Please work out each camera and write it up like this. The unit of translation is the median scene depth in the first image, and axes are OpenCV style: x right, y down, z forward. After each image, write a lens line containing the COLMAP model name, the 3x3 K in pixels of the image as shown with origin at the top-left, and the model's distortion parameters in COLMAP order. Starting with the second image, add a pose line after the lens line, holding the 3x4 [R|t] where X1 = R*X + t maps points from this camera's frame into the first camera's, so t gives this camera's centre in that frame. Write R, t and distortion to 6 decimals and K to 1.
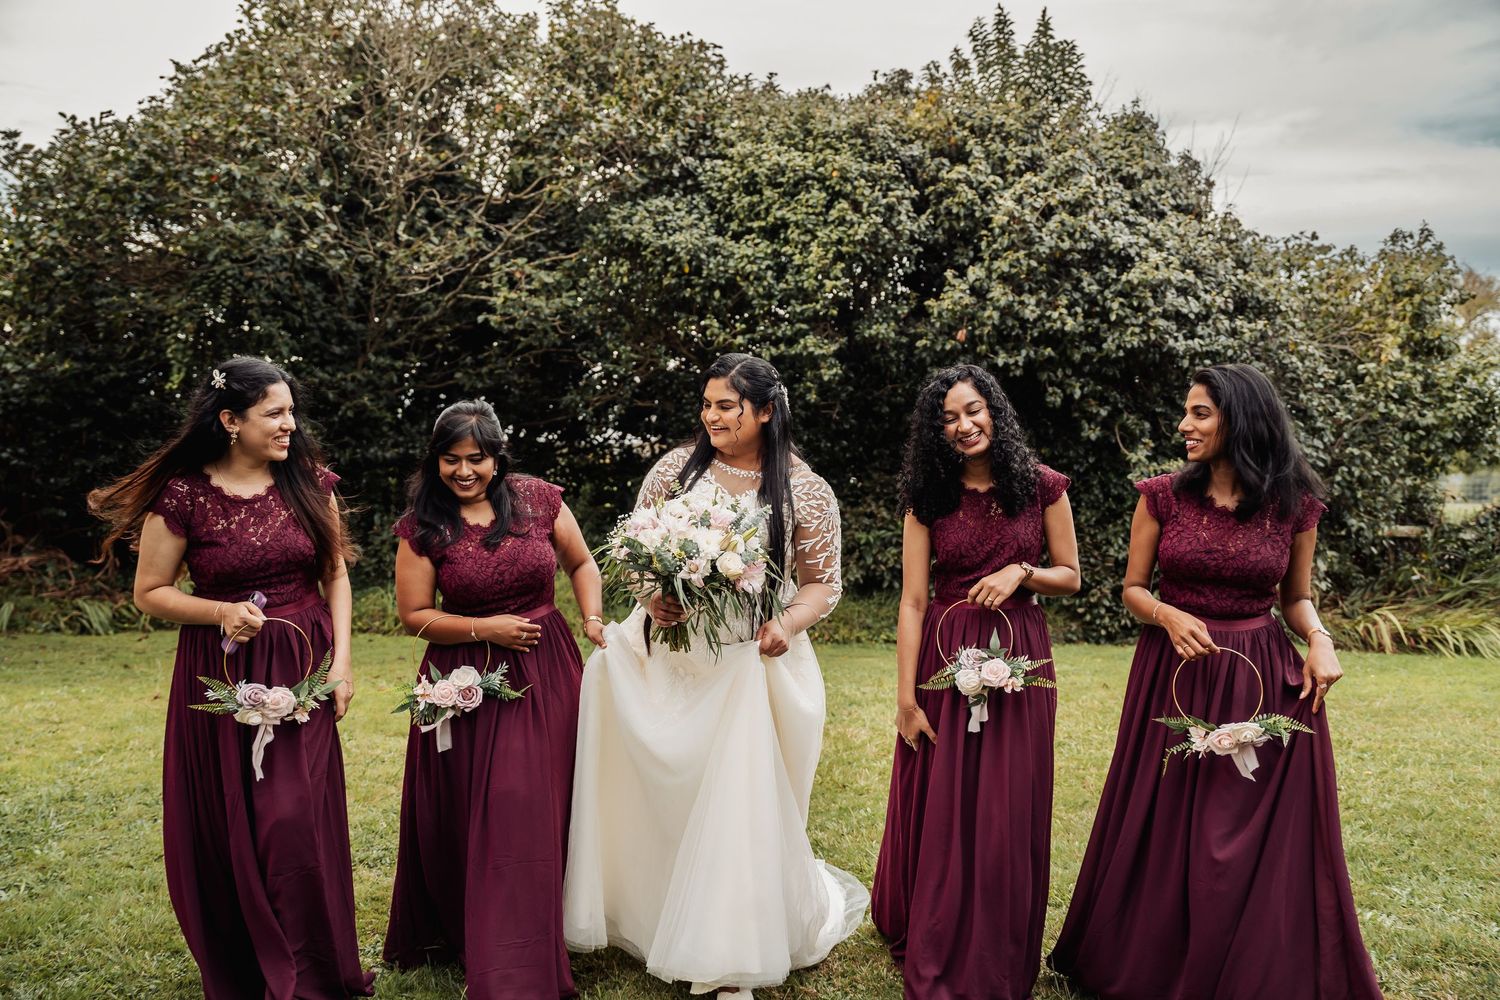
lens RADIAL K [[1339.7, 0, 751.3], [0, 1339.7, 509.4], [0, 0, 1]] dist [-0.025899, 0.069222]
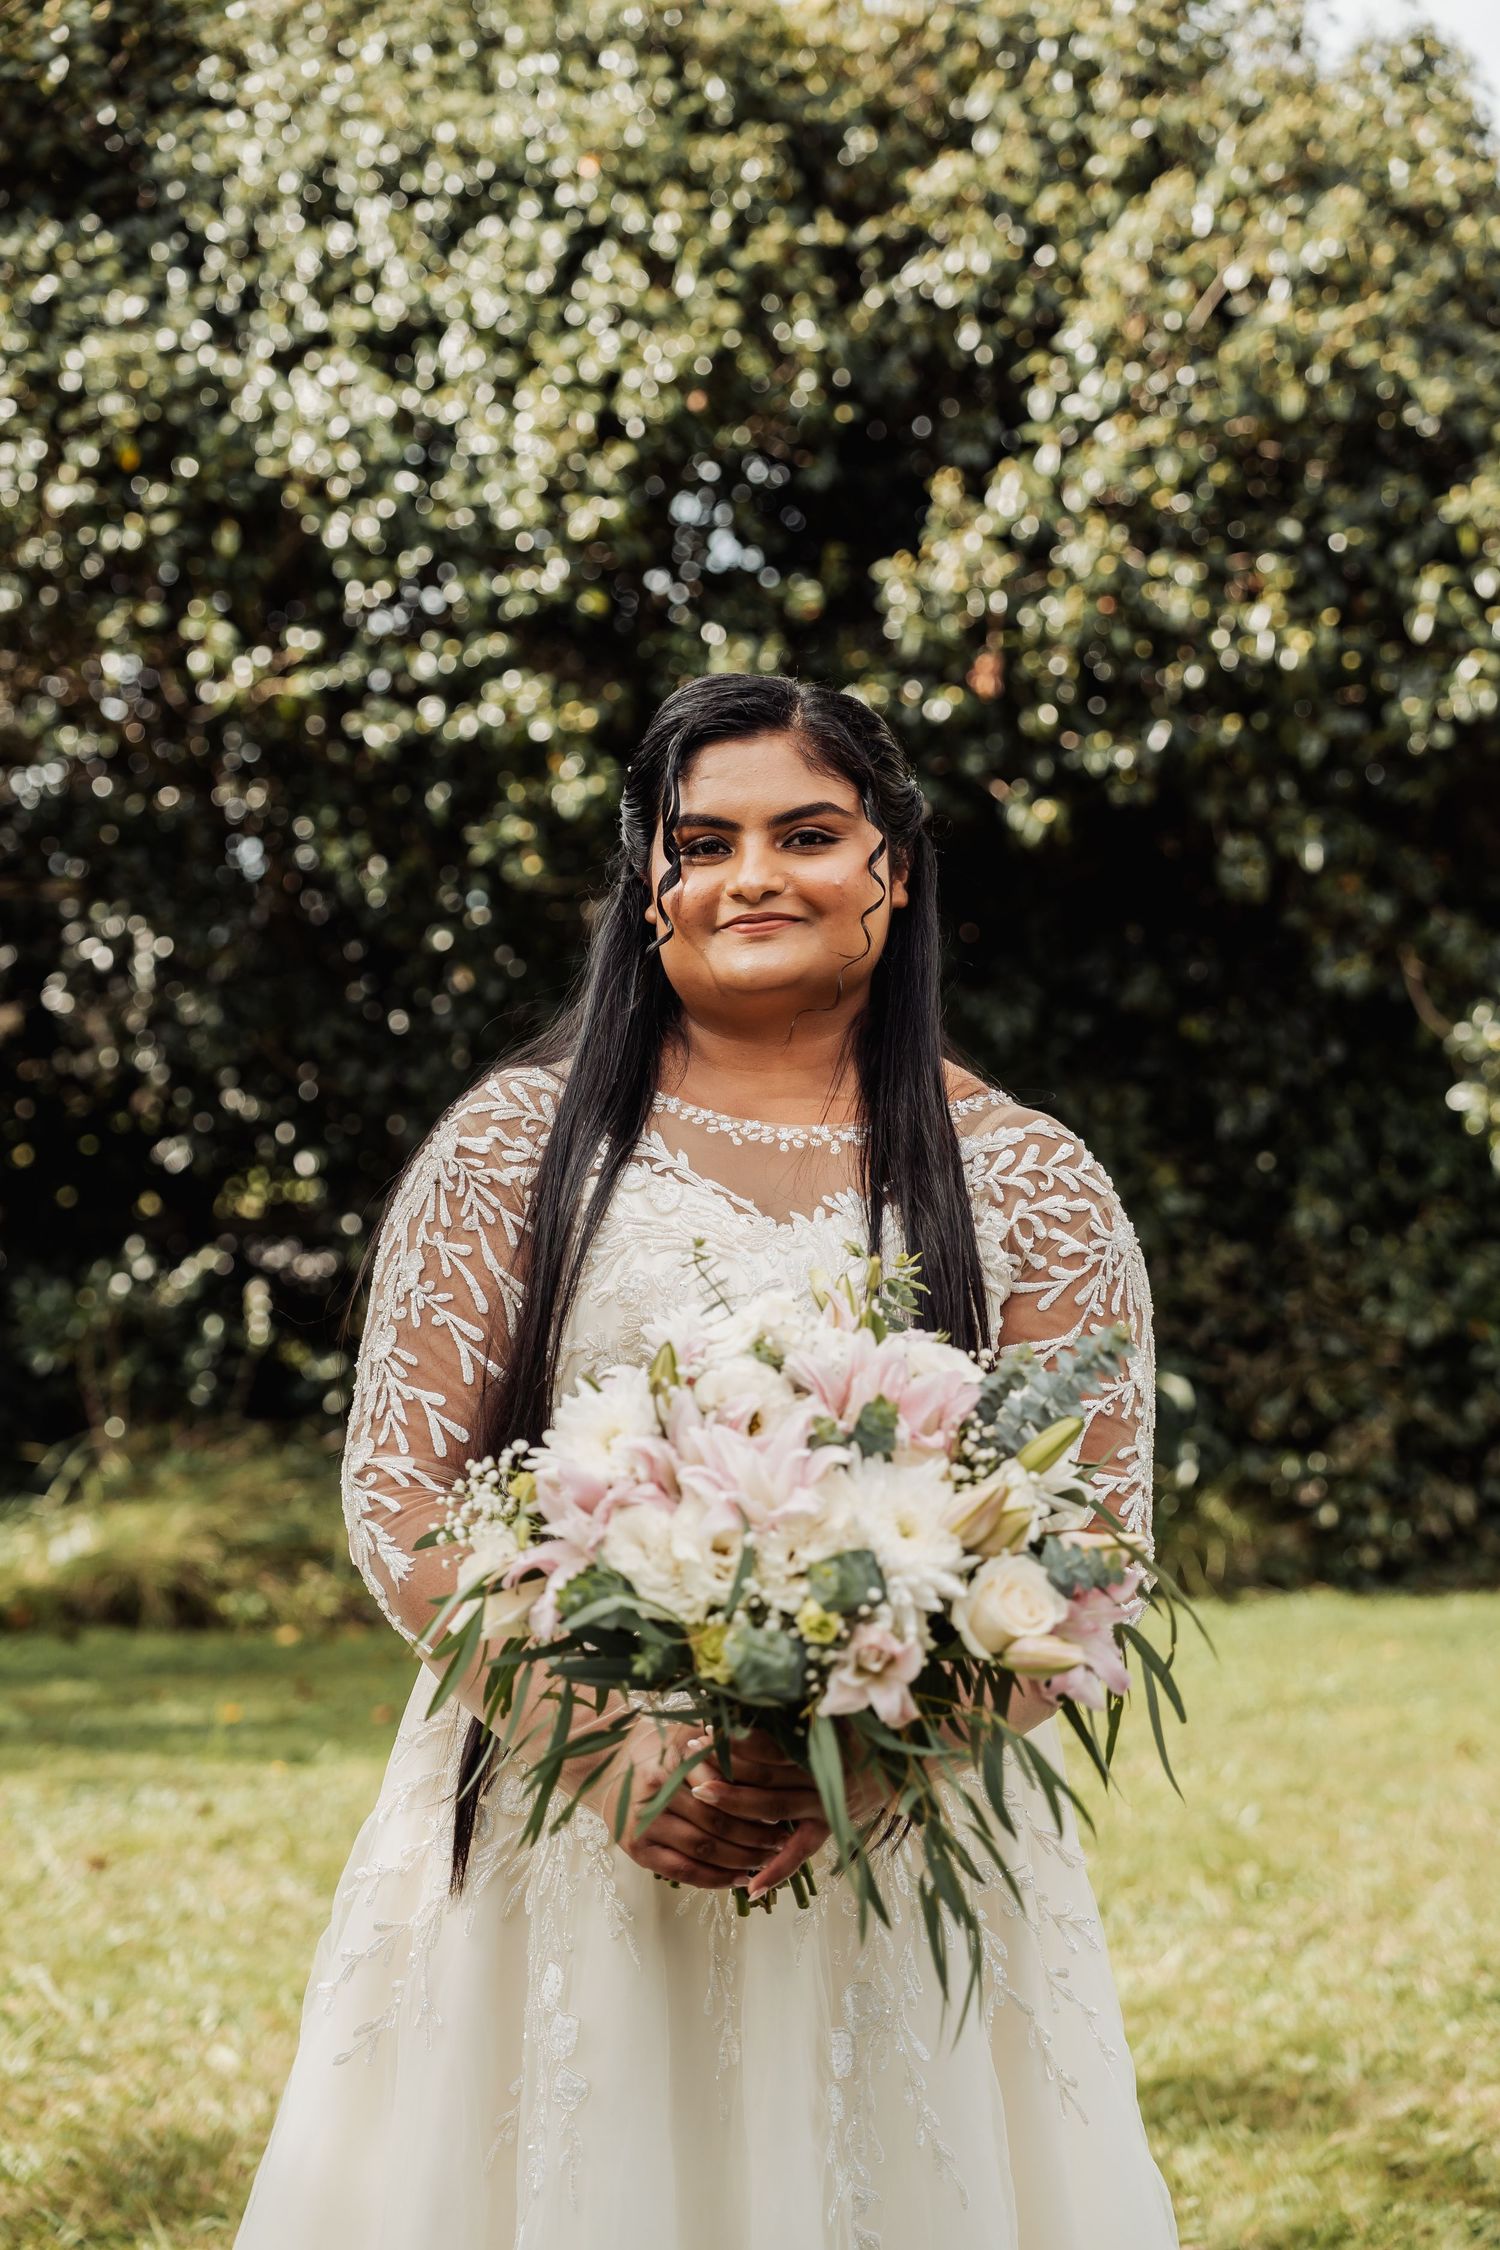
lens RADIAL K [[3437.5, 0, 724.8], [0, 3437.5, 1181.1], [0, 0, 1]] dist [0.171378, 0.000000]
pose [[0.986306, -0.014586, 0.164278, -0.046100], [0.014383, 0.999894, 0.002426, -0.008765], [-0.164296, -0.000030, 0.986411, 0.167105]]
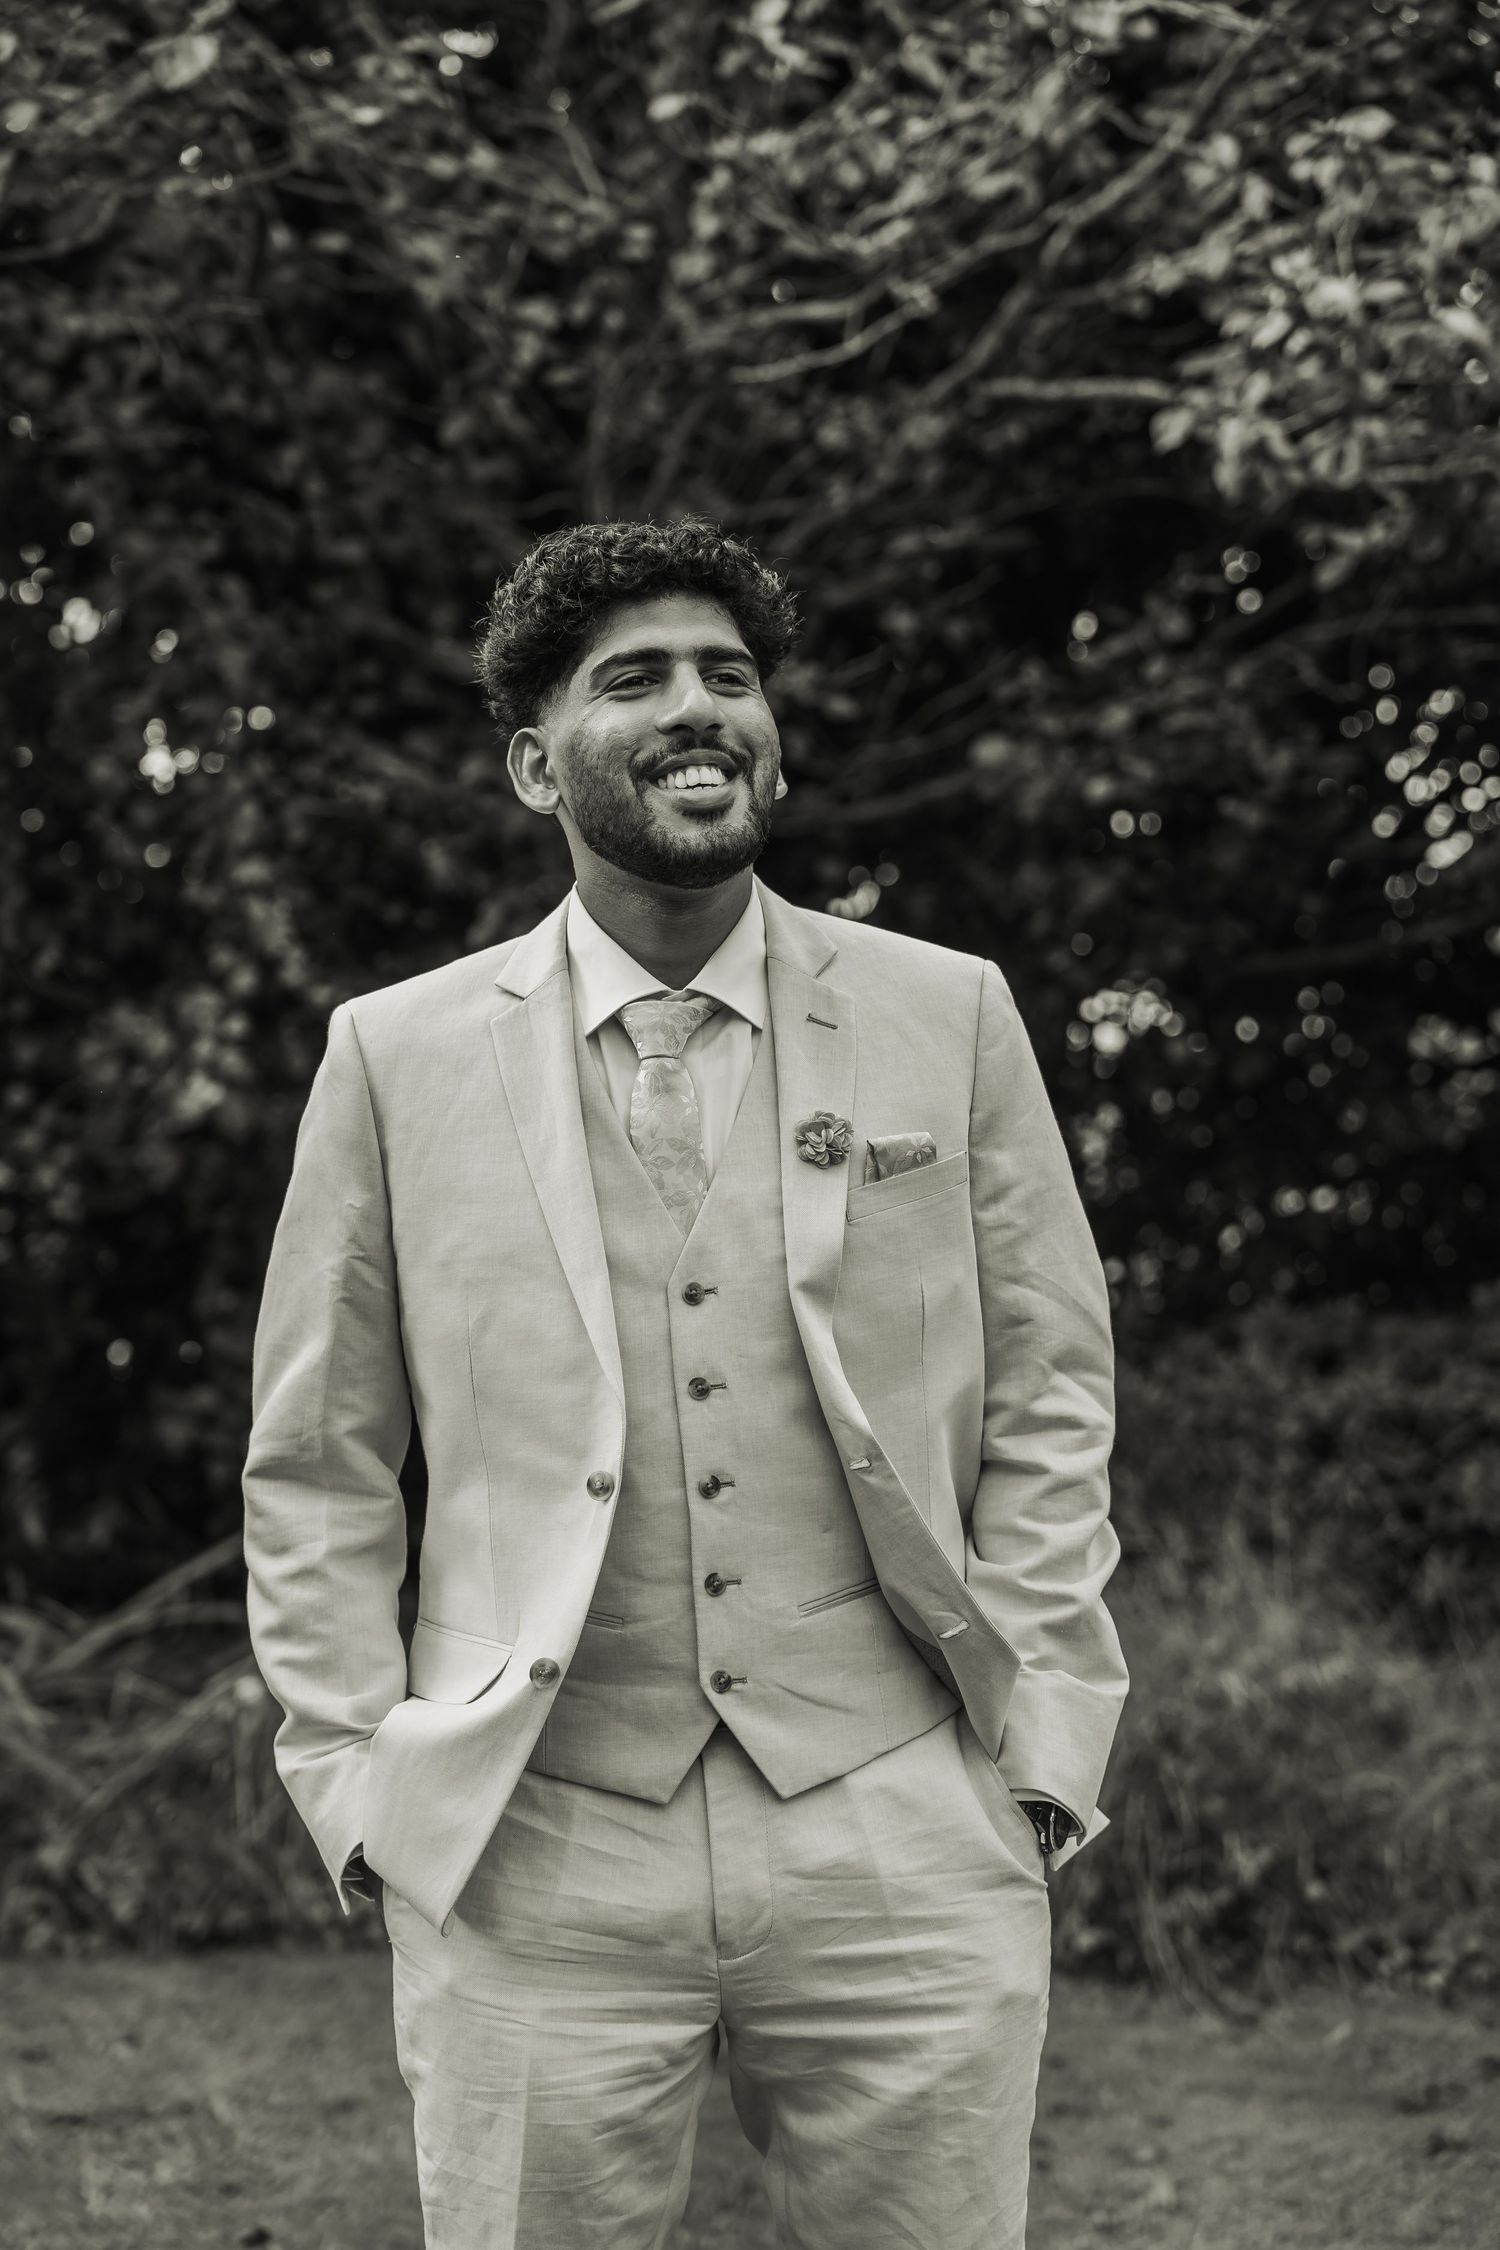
lens RADIAL K [[4243.8, 0, 757.5], [0, 4243.8, 1123.6], [0, 0, 1]] dist [0.282860, 0.000000]
pose [[0.977426, -0.026034, -0.209669, -0.127896], [0.019676, 0.999283, -0.032352, -0.019065], [0.210361, 0.027496, 0.977237, 0.355893]]
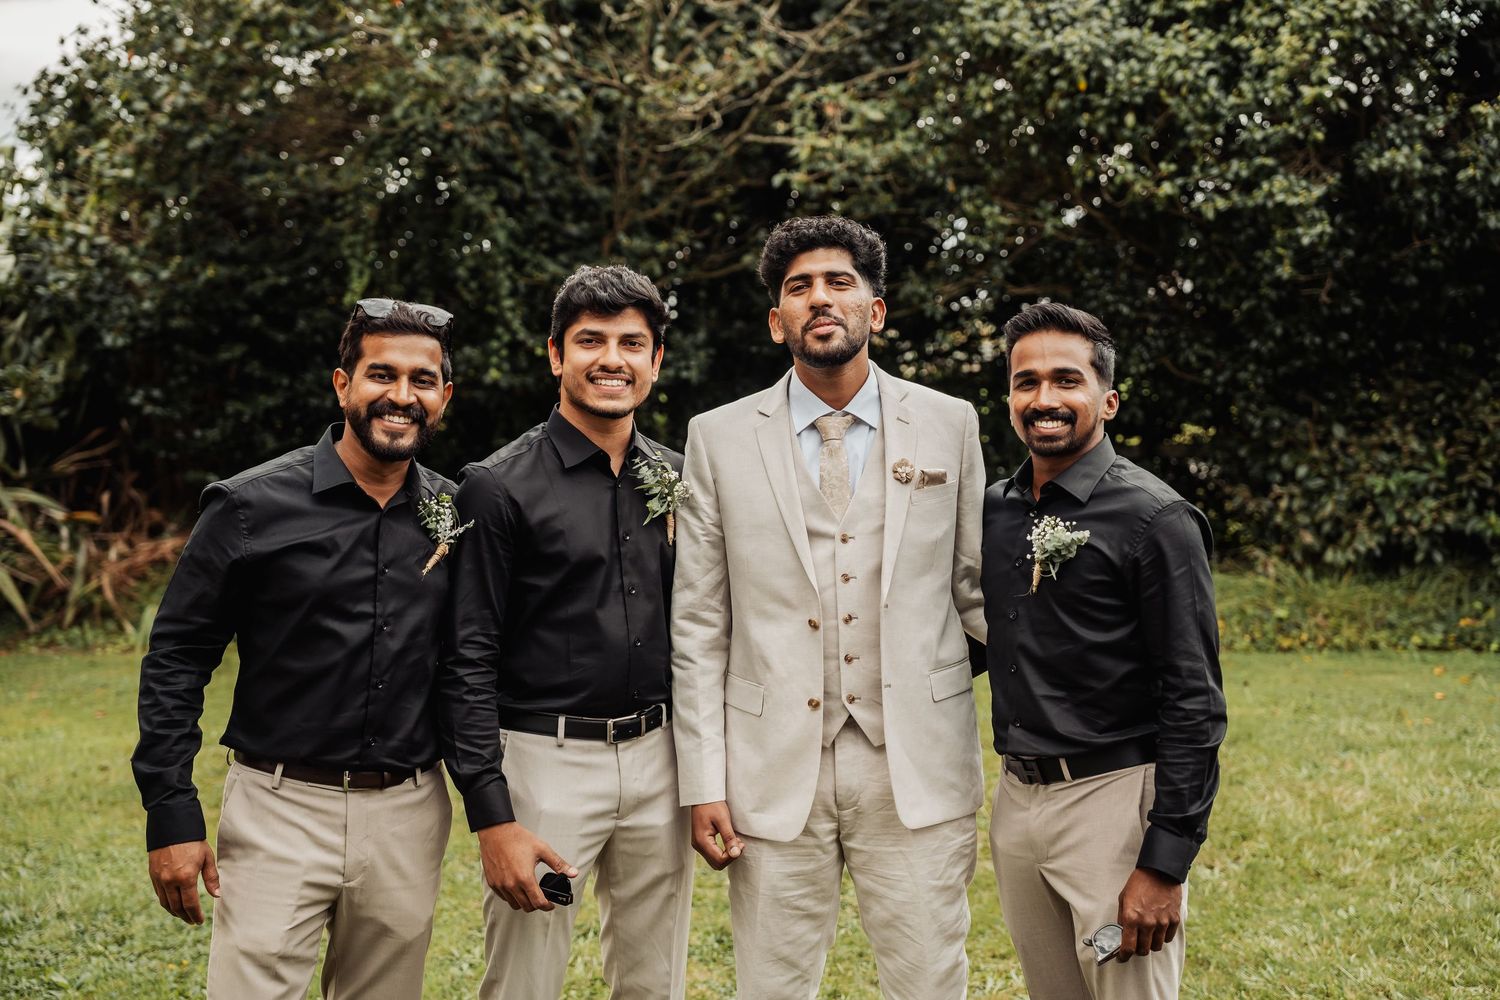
lens RADIAL K [[2191.4, 0, 748.4], [0, 2191.4, 501.6], [0, 0, 1]] dist [0.166462, 0.000000]
pose [[0.975603, -0.023938, -0.218233, 0.023720], [0.032253, 0.998880, 0.034619, -0.018190], [0.217160, -0.040813, 0.975282, -0.100111]]
